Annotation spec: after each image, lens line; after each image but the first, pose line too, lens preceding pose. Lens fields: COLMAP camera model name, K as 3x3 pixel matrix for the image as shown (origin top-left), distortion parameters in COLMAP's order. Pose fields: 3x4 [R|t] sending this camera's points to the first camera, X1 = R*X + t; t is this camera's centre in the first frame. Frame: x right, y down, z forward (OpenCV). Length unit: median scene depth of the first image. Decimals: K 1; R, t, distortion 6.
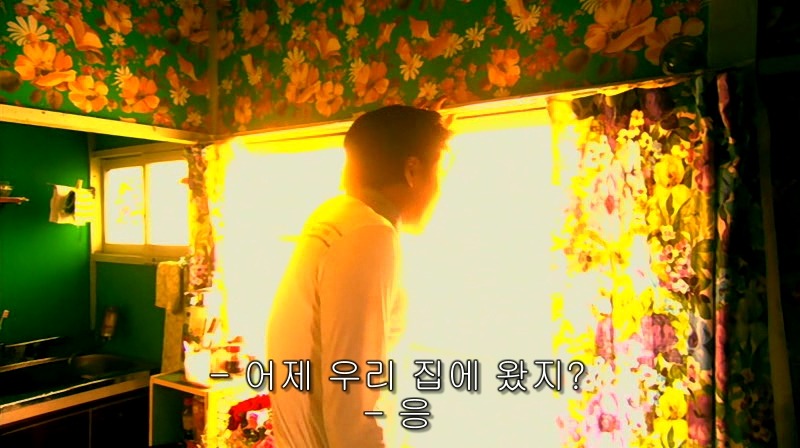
lens RADIAL K [[583.1, 0, 400.0], [0, 583.1, 224.0], [0, 0, 1]] dist [0.031487, 0.002449]
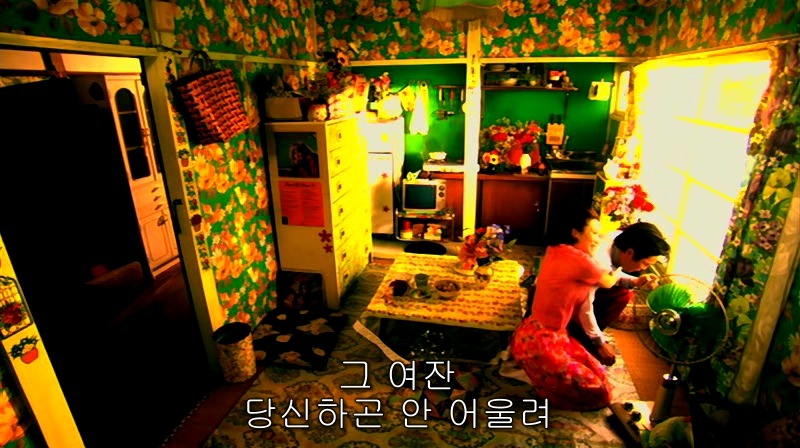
lens RADIAL K [[403.6, 0, 400.0], [0, 403.6, 224.0], [0, 0, 1]] dist [-0.111008, 0.043918]
pose [[0.372598, 0.308292, -0.875286, 0.691473], [0.014378, 0.941173, 0.337619, -0.078369], [0.927881, -0.138381, 0.346247, -0.287133]]
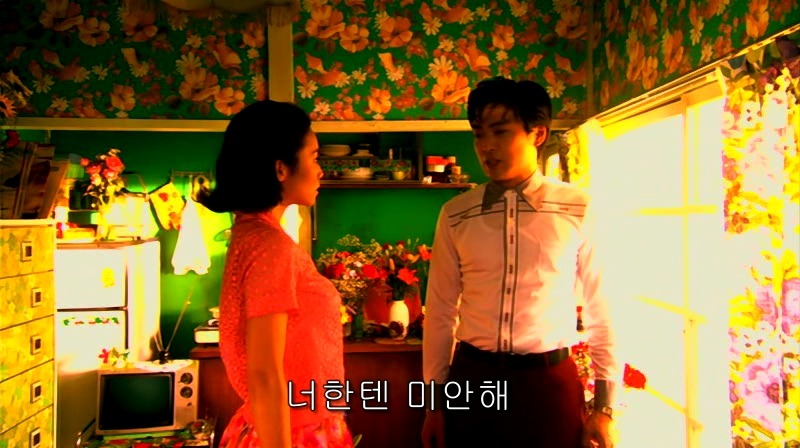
lens RADIAL K [[688.0, 0, 400.0], [0, 688.0, 224.0], [0, 0, 1]] dist [0.097086, 0.001310]
pose [[0.603893, 0.010092, -0.797002, 0.558530], [0.001840, 0.999900, 0.014055, 0.029036], [0.797064, -0.009954, 0.603813, -0.083109]]
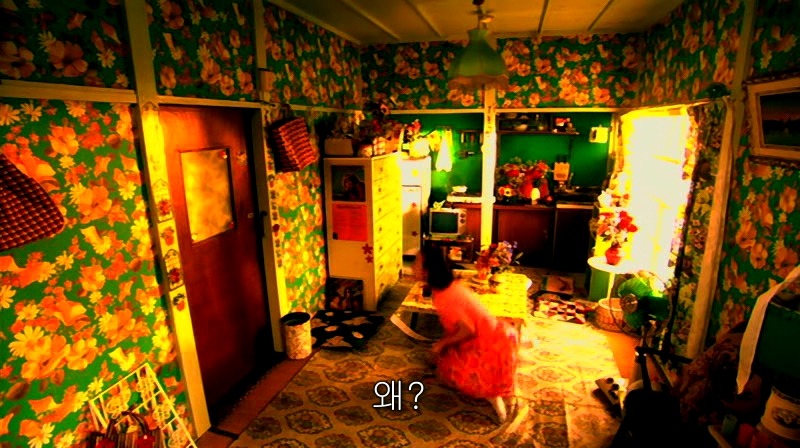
lens RADIAL K [[403.6, 0, 400.0], [0, 403.6, 224.0], [0, 0, 1]] dist [-0.111008, 0.043918]
pose [[0.319579, 0.226518, -0.920086, 0.981254], [0.009762, 0.970168, 0.242238, -0.092489], [0.947509, -0.086396, 0.307834, -0.433765]]
